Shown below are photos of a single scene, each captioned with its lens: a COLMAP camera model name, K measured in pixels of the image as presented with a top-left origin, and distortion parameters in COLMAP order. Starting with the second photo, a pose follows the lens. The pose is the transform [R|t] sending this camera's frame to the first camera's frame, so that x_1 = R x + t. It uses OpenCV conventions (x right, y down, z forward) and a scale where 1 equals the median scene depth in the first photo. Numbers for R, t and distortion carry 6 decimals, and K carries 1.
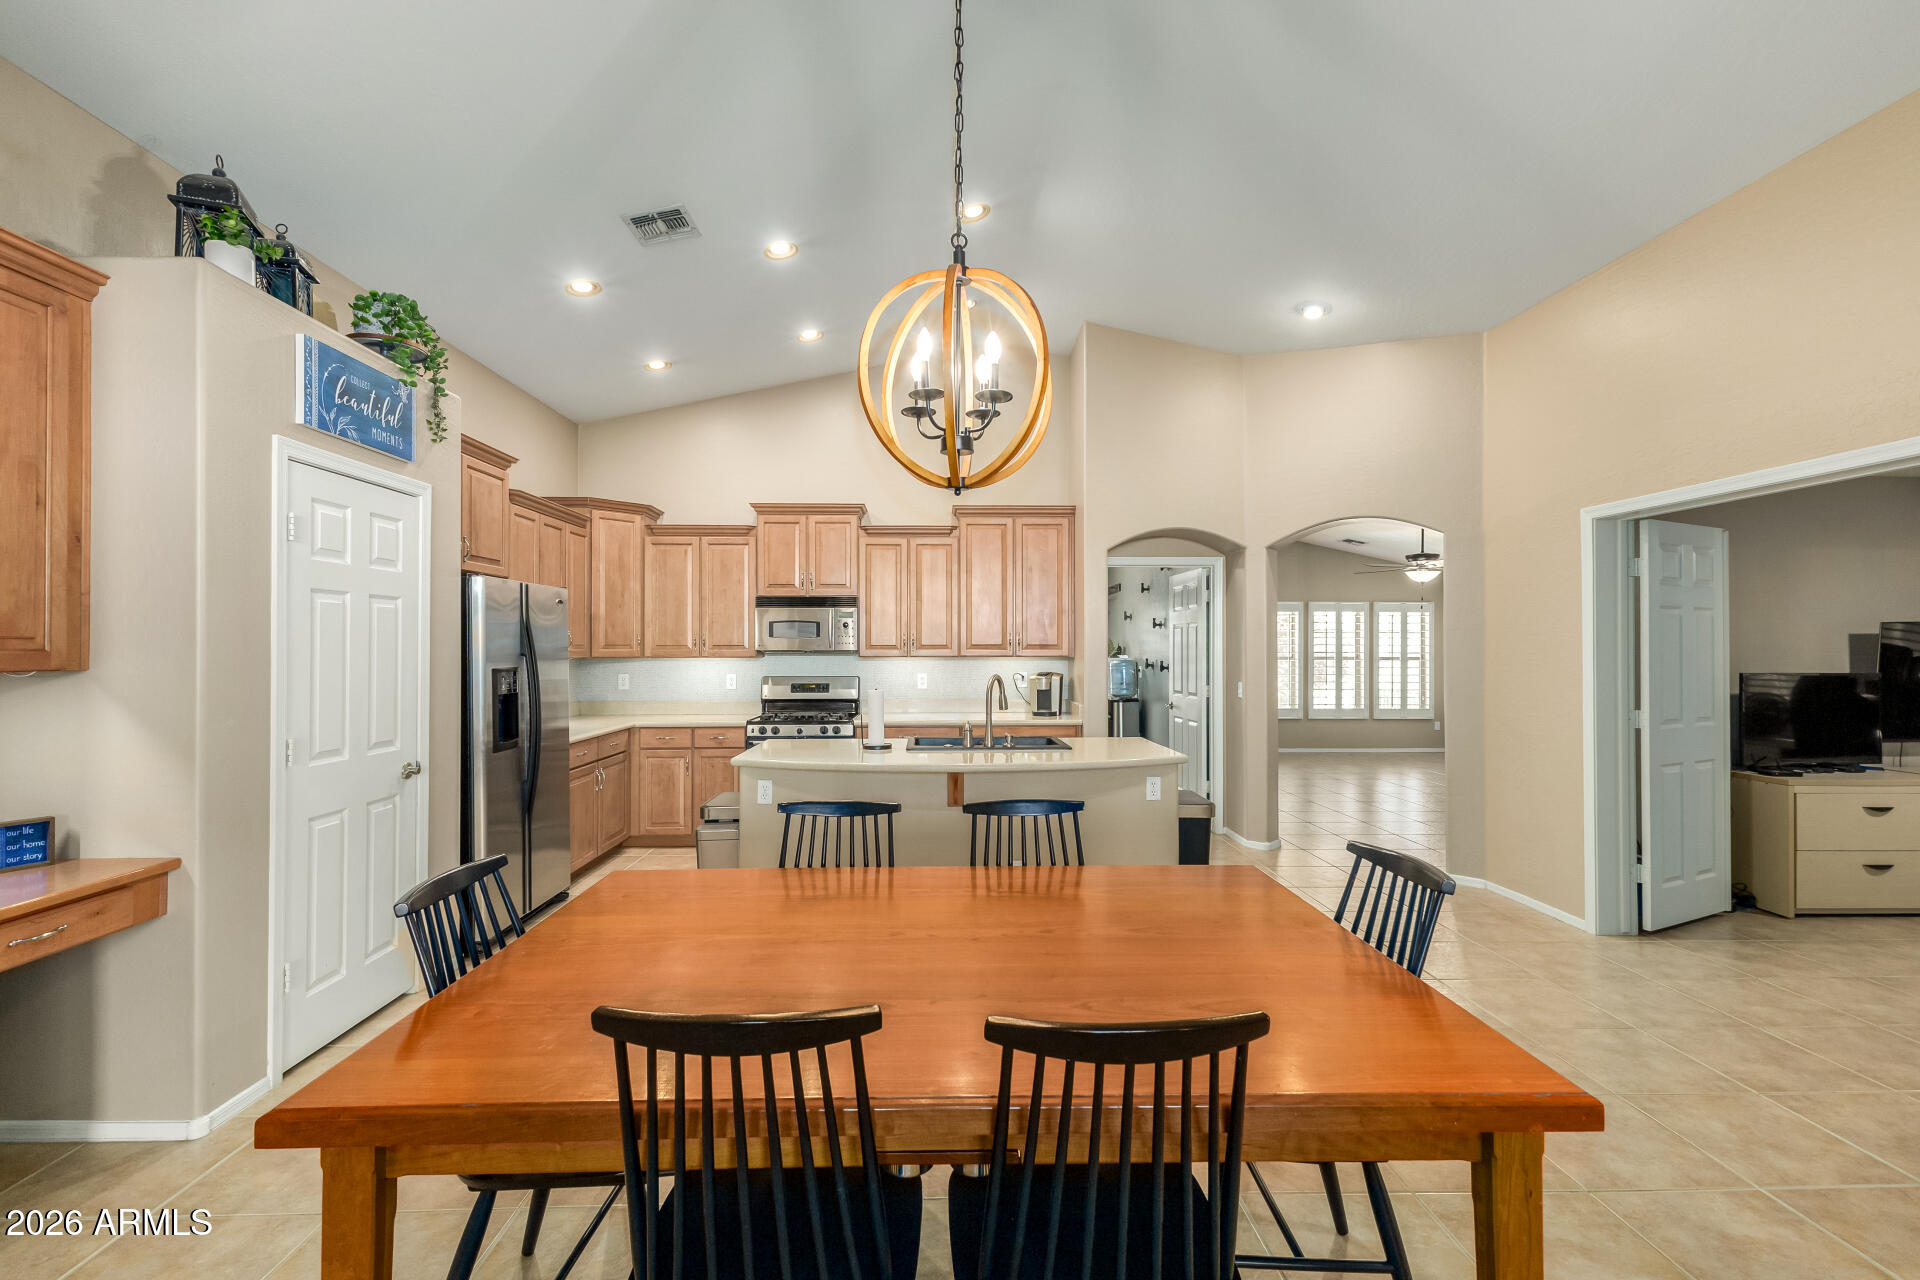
lens RADIAL K [[832.7, 0, 958.9], [0, 832.7, 646.6], [0, 0, 1]] dist [0.012408, -0.001058]
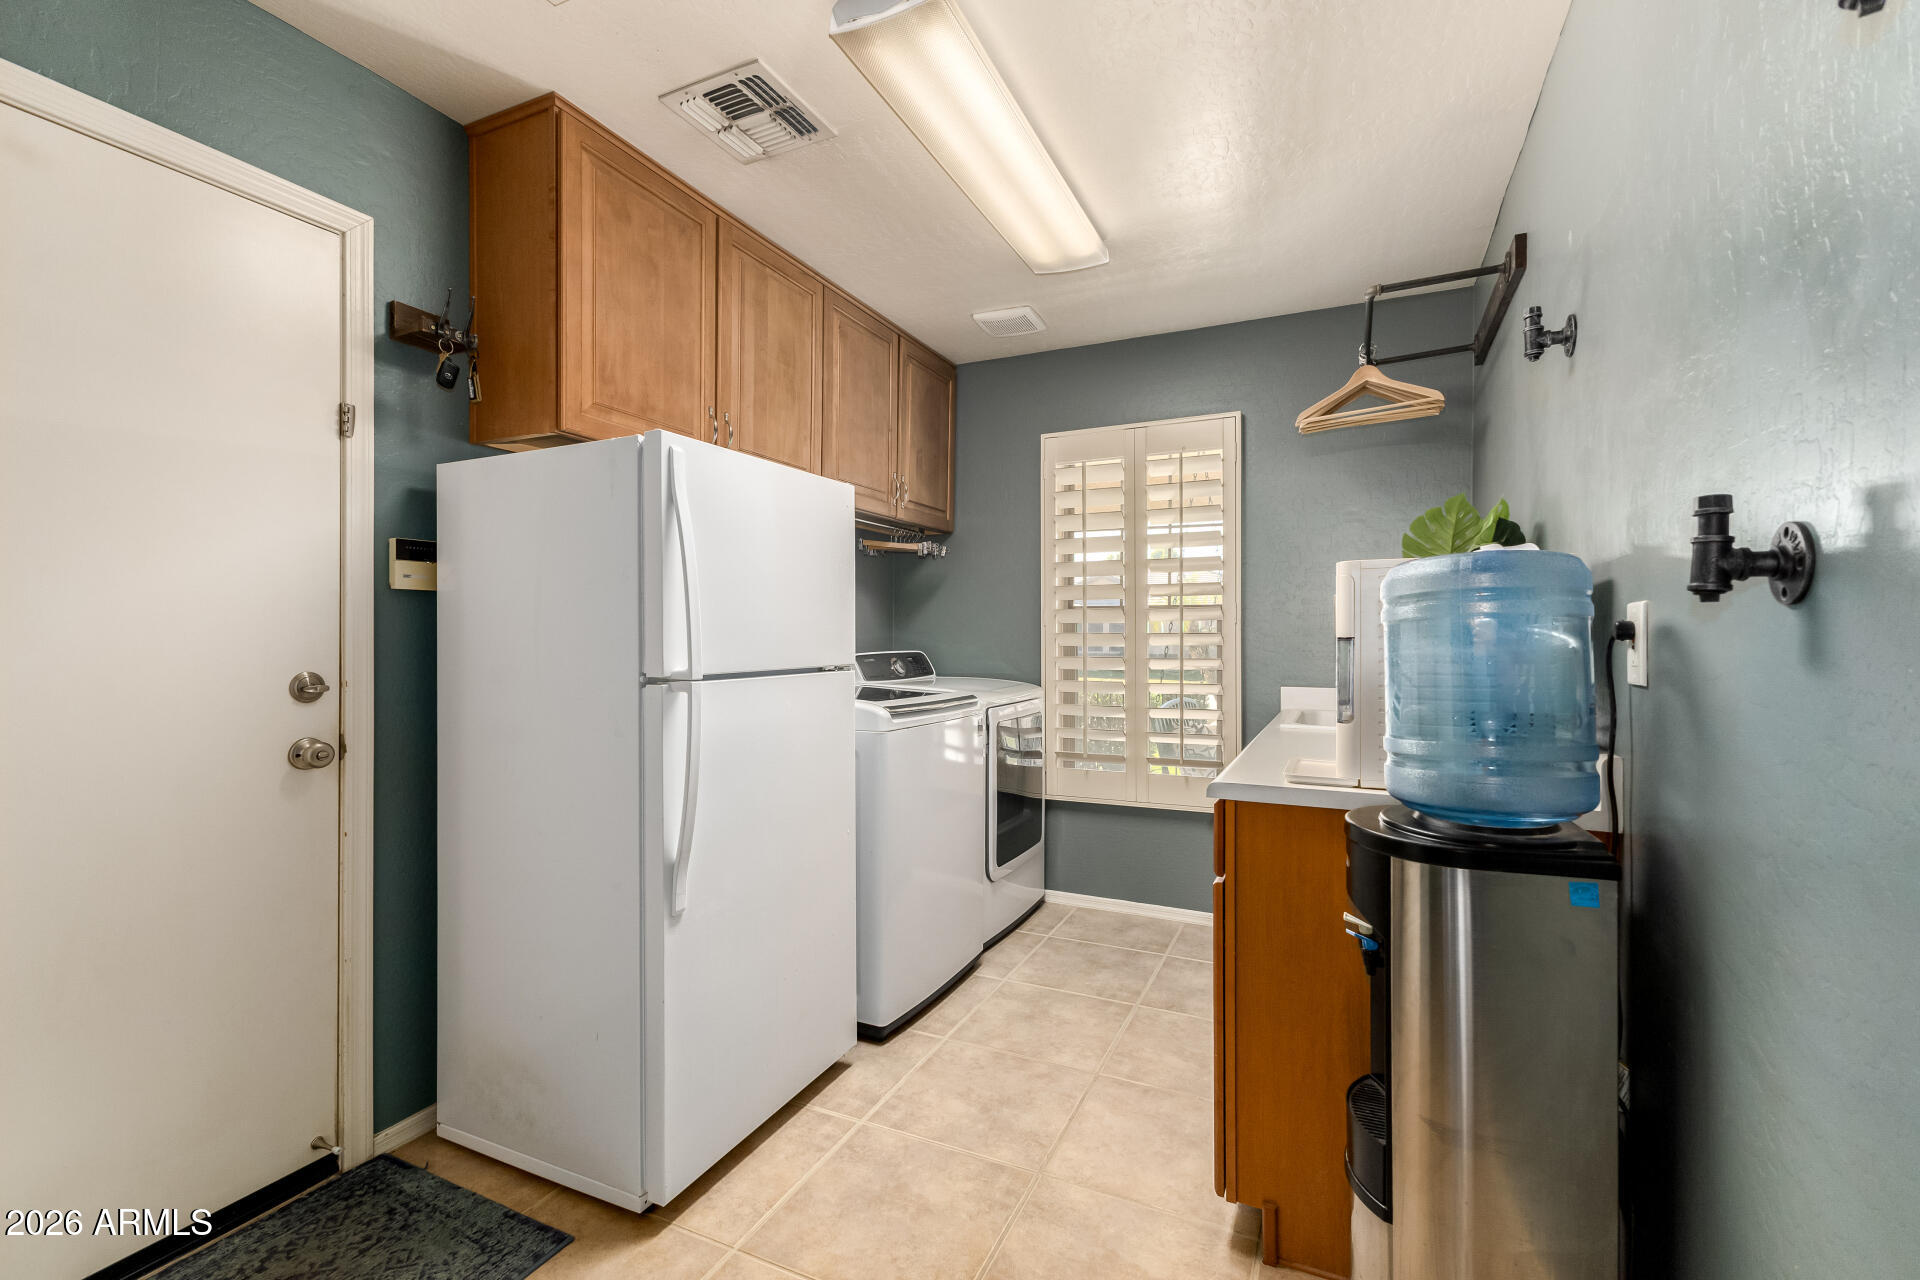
lens RADIAL K [[832.7, 0, 960.7], [0, 832.7, 640.1], [0, 0, 1]] dist [0.012408, -0.001058]
pose [[0.890072, 0.002033, -0.455816, 0.185272], [-0.001470, 0.999998, 0.001588, 0.030140], [0.455818, -0.000744, 0.890072, 0.844360]]
